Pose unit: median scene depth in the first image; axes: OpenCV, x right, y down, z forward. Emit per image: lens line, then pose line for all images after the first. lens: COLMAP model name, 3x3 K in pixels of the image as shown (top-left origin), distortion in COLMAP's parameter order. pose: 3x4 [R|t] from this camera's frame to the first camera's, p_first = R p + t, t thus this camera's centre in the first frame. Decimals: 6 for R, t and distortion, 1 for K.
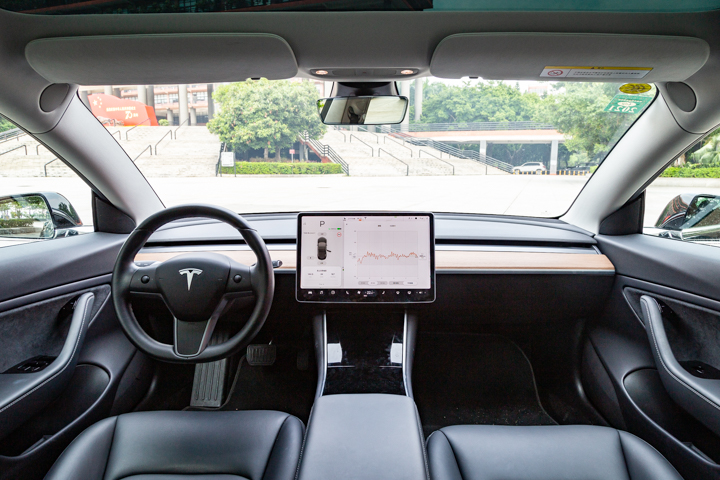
lens RADIAL K [[460.9, 0, 360.0], [0, 460.9, 240.0], [0, 0, 1]] dist [0.004353, 0.001863]
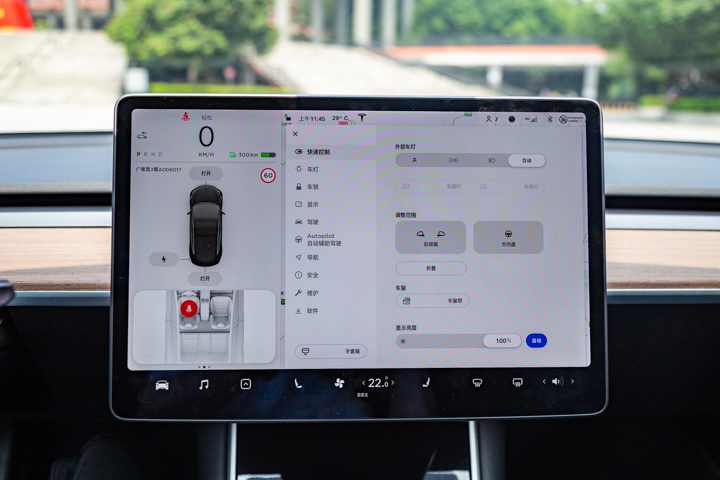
lens RADIAL K [[642.4, 0, 360.0], [0, 642.4, 240.0], [0, 0, 1]] dist [-0.000142, -0.003366]
pose [[0.998600, -0.000594, 0.052887, -0.010309], [-0.002851, 0.997878, 0.065042, 0.001938], [-0.052813, -0.065102, 0.996480, 0.617654]]
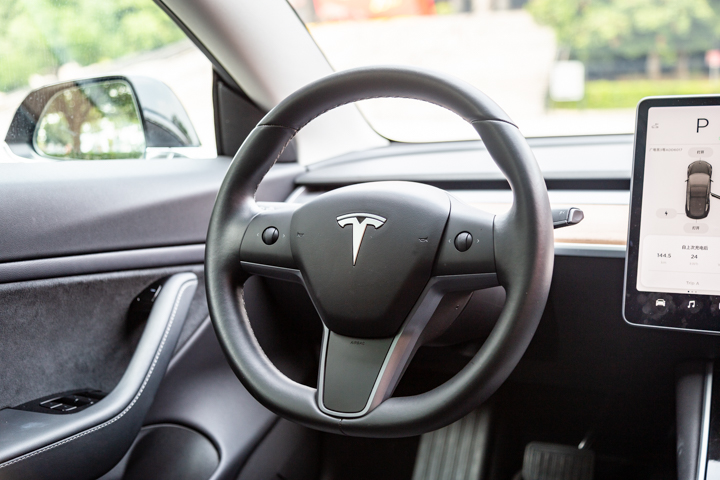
lens RADIAL K [[1027.9, 0, 386.0], [0, 1027.9, 239.3], [0, 0, 1]] dist [0.002048, 0.062690]
pose [[0.900657, 0.034789, -0.433137, 0.054572], [-0.042522, 0.999062, -0.008175, 0.077925], [0.432446, 0.025781, 0.901291, 0.130817]]
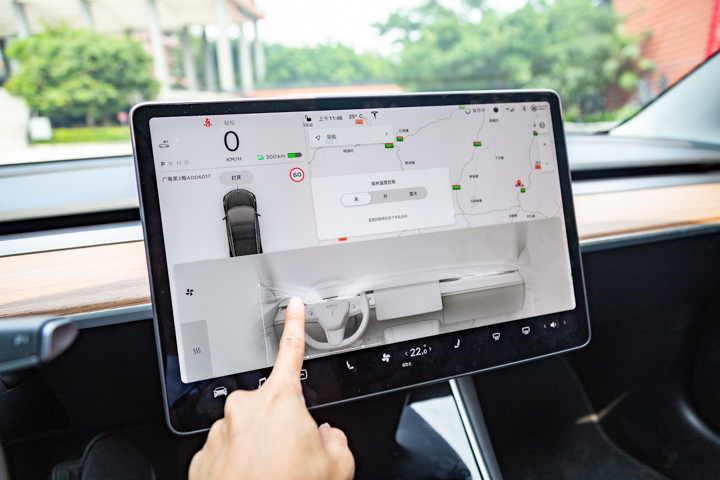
lens RADIAL K [[460.9, 0, 360.0], [0, 460.9, 240.0], [0, 0, 1]] dist [0.004353, 0.001863]
pose [[0.949215, -0.118562, 0.291434, -0.098440], [0.093347, 0.990699, 0.099001, 0.004192], [-0.300461, -0.066769, 0.951454, 0.719157]]
